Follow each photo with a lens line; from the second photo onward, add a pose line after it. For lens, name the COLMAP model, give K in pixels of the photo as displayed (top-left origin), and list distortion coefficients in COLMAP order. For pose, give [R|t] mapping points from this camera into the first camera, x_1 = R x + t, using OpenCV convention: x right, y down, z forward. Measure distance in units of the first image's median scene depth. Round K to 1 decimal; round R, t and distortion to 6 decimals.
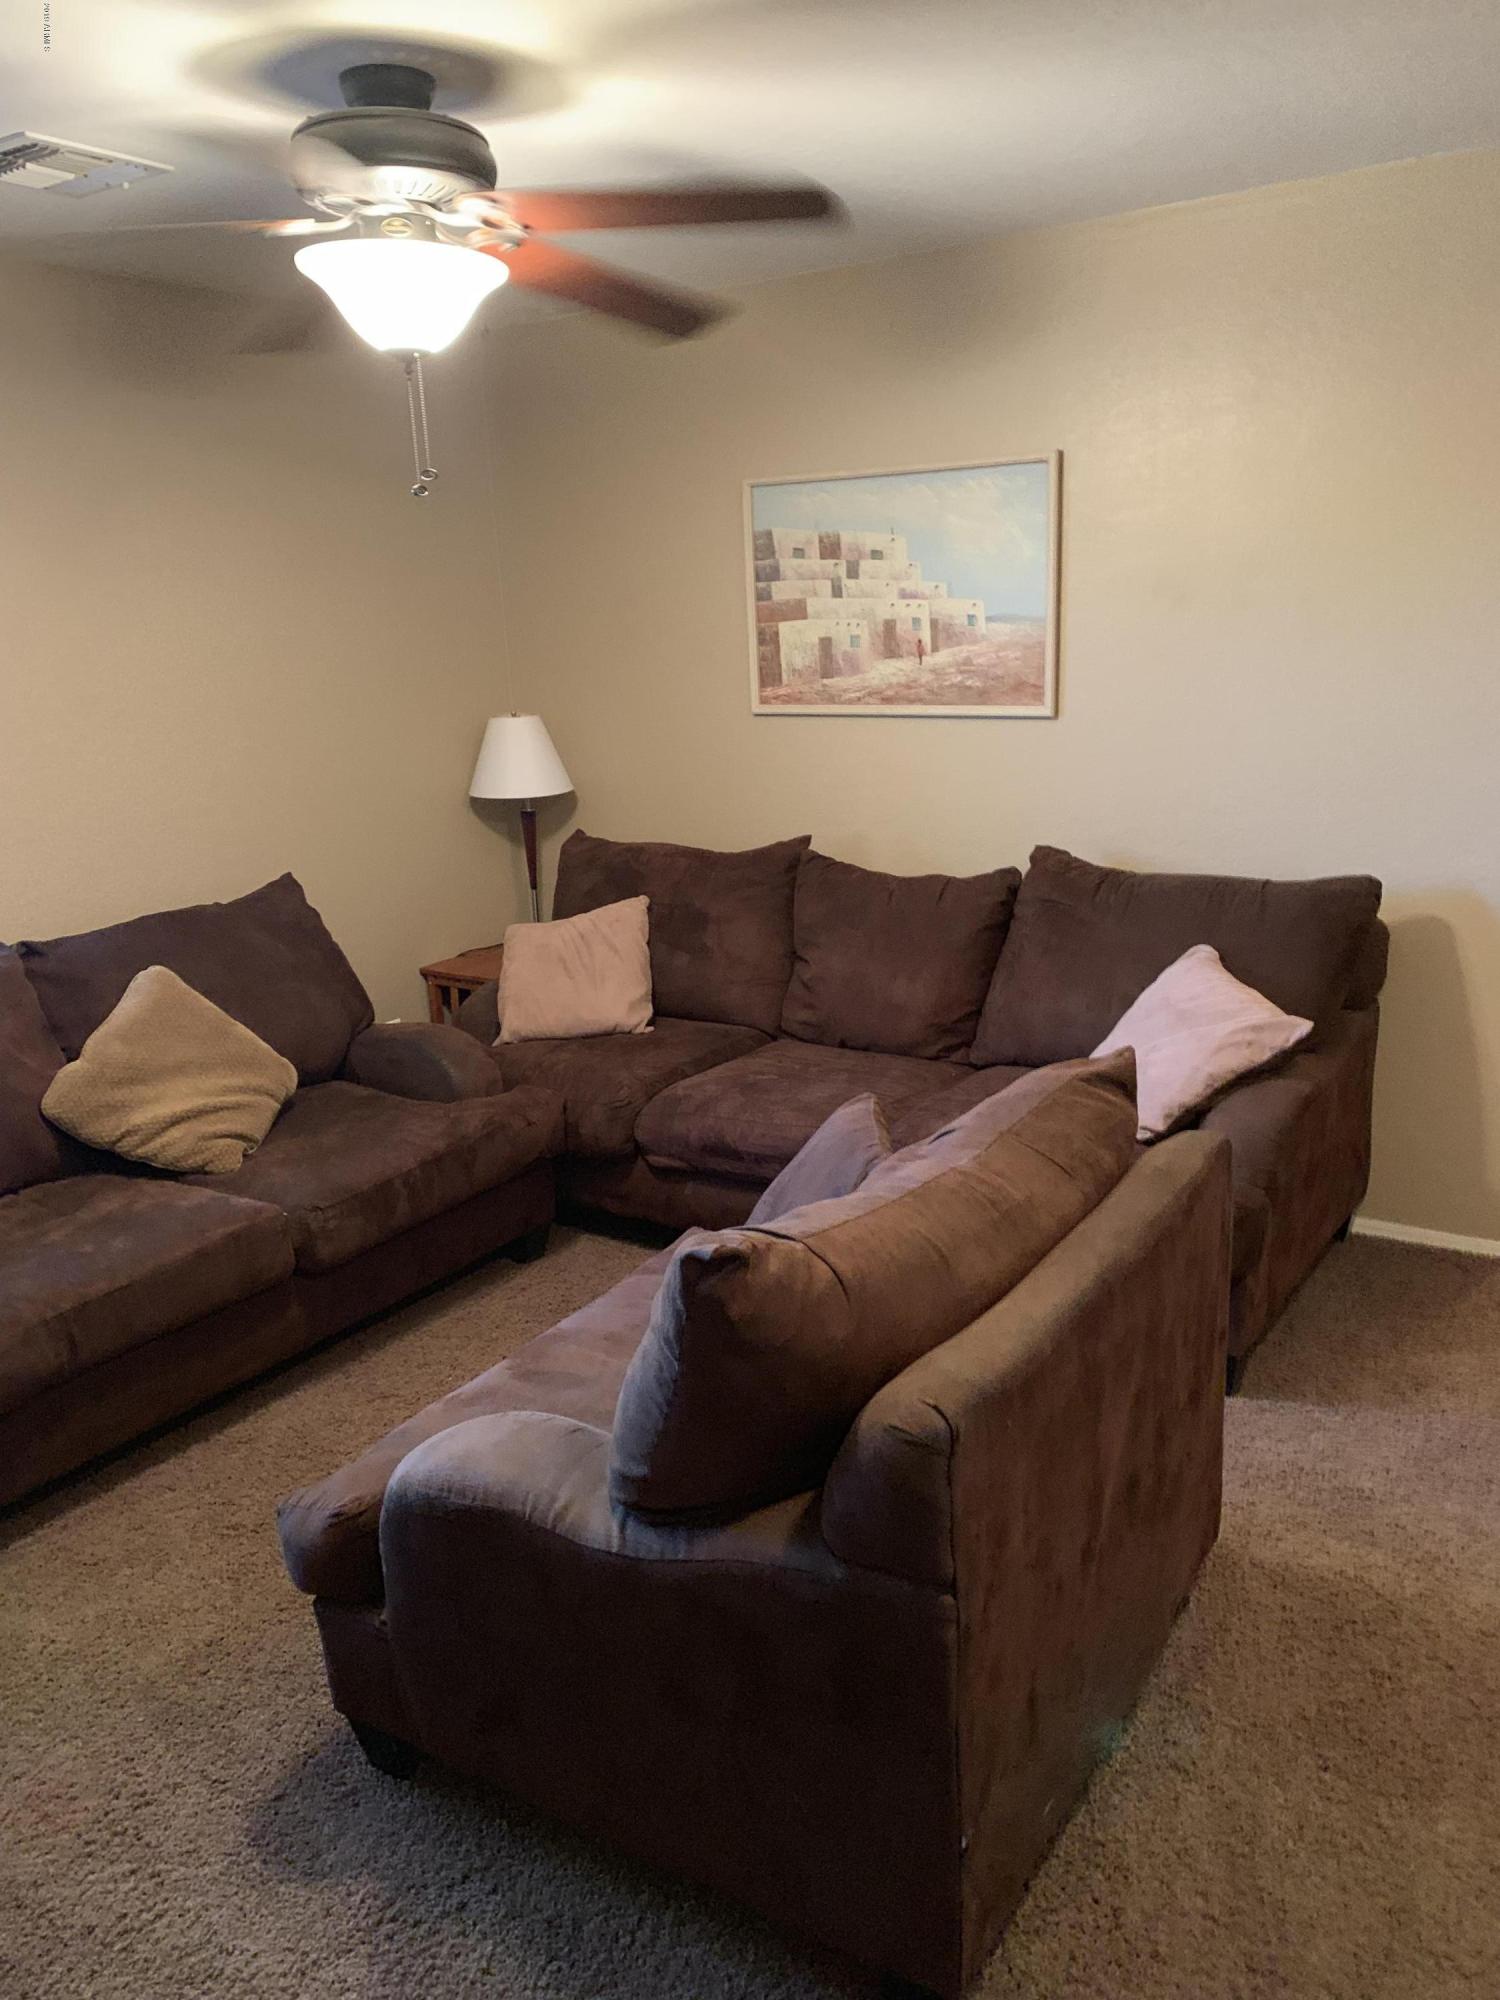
lens RADIAL K [[1528.1, 0, 754.1], [0, 1528.1, 1016.1], [0, 0, 1]] dist [0.033115, -0.029659]
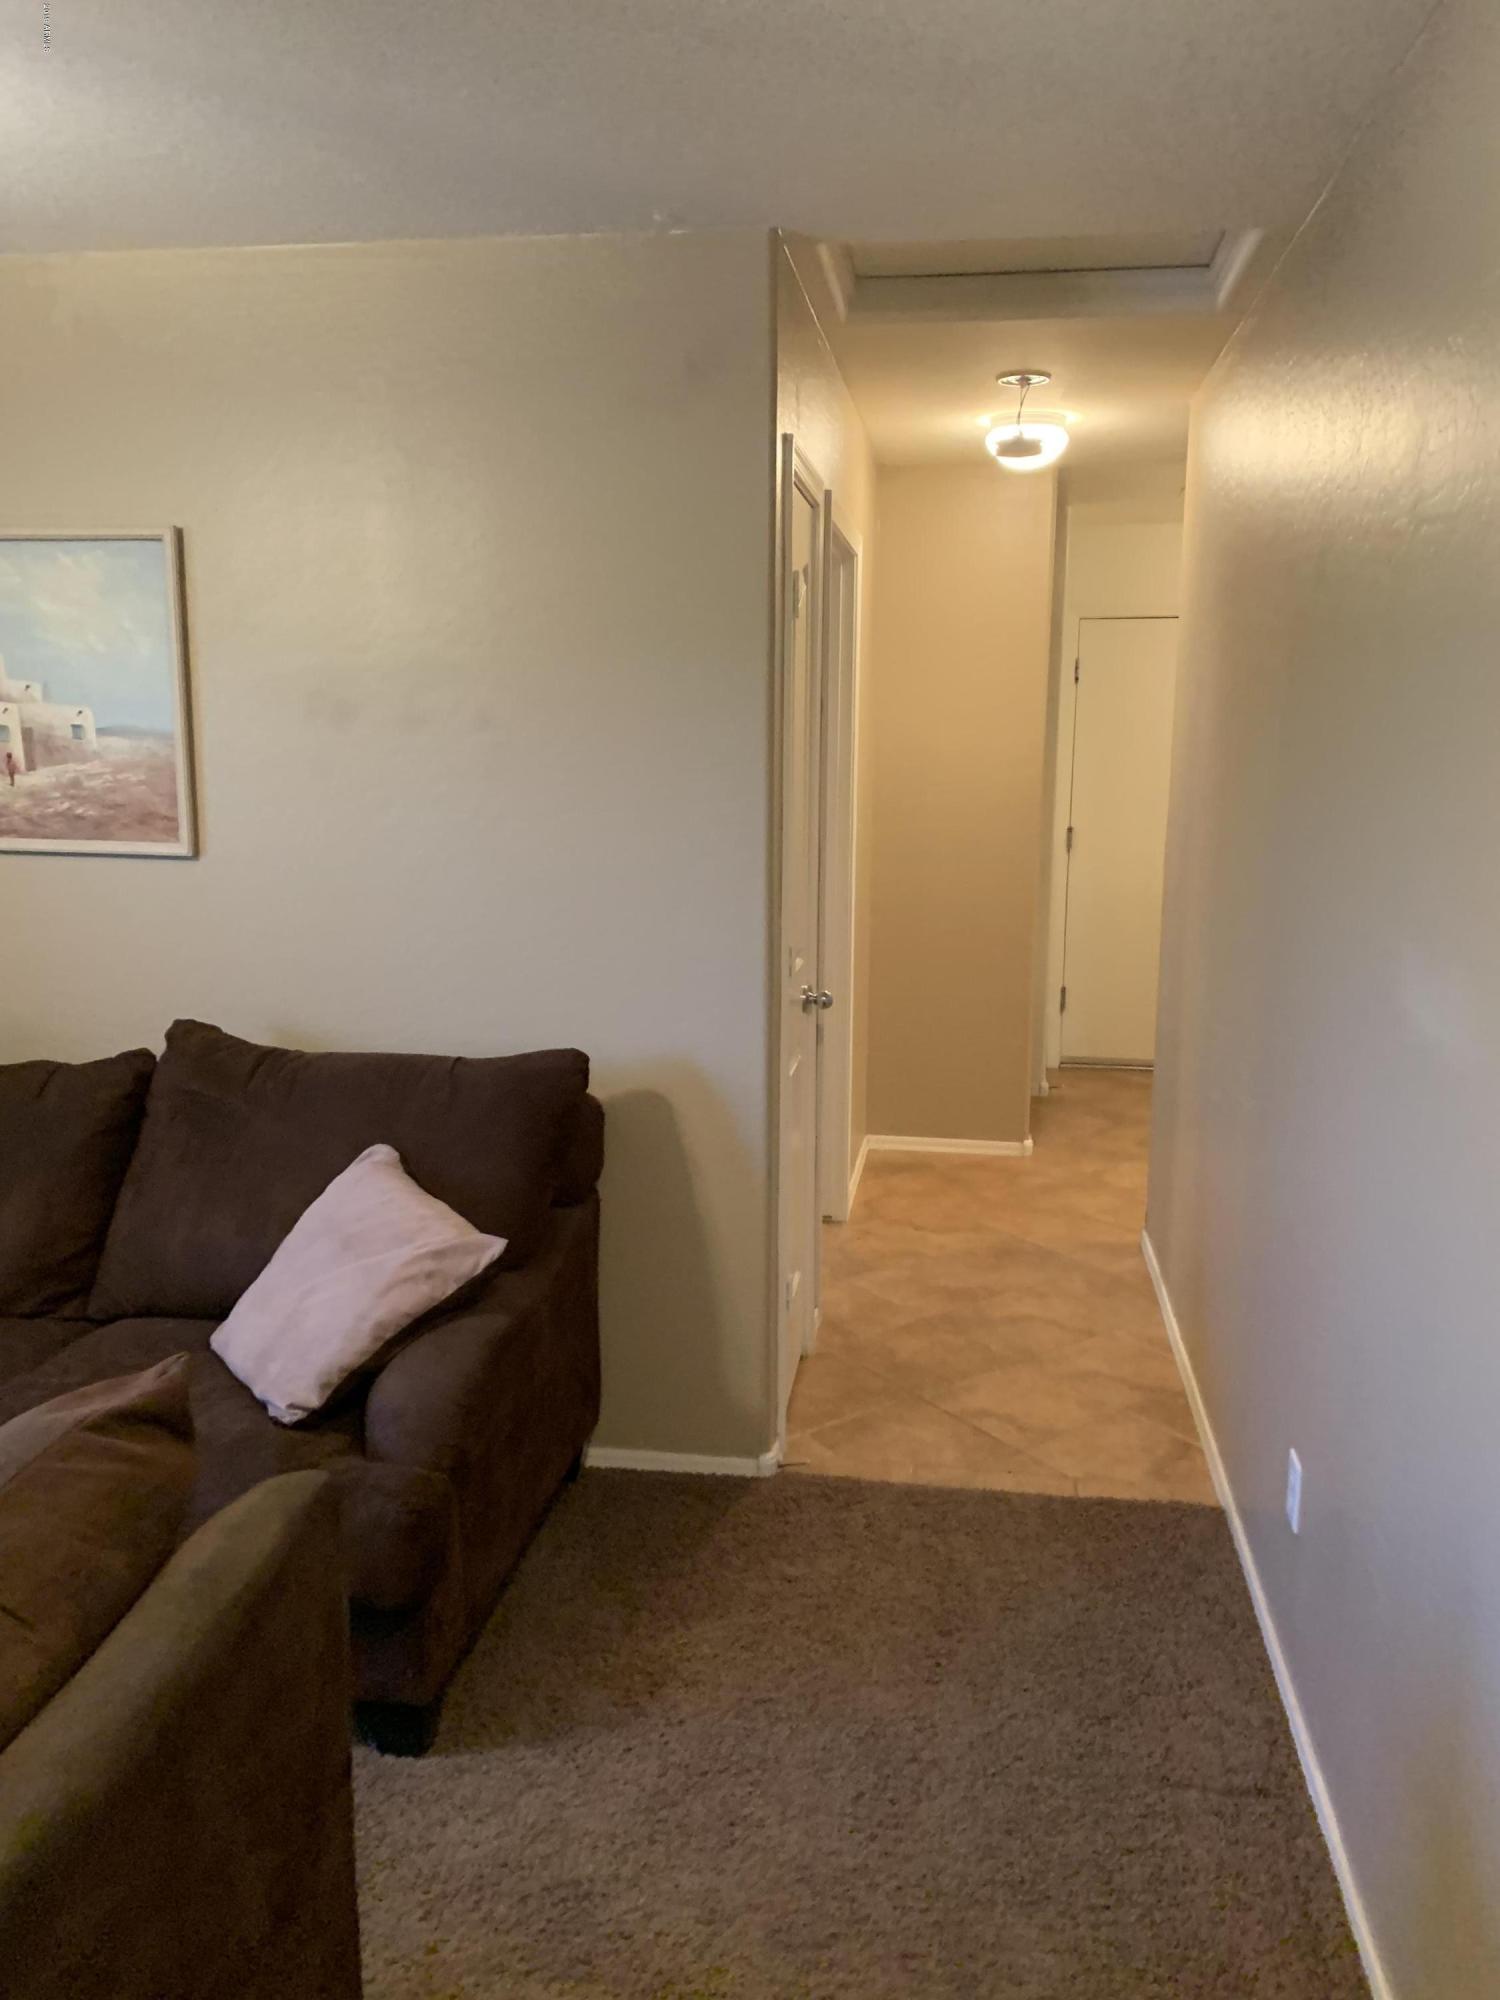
lens RADIAL K [[1528.1, 0, 751.8], [0, 1528.1, 995.1], [0, 0, 1]] dist [0.033115, -0.029659]
pose [[0.905036, -0.026976, 0.424478, 0.123854], [0.068205, 0.994277, -0.082232, -0.041659], [-0.419830, 0.103375, 0.901696, 0.181784]]
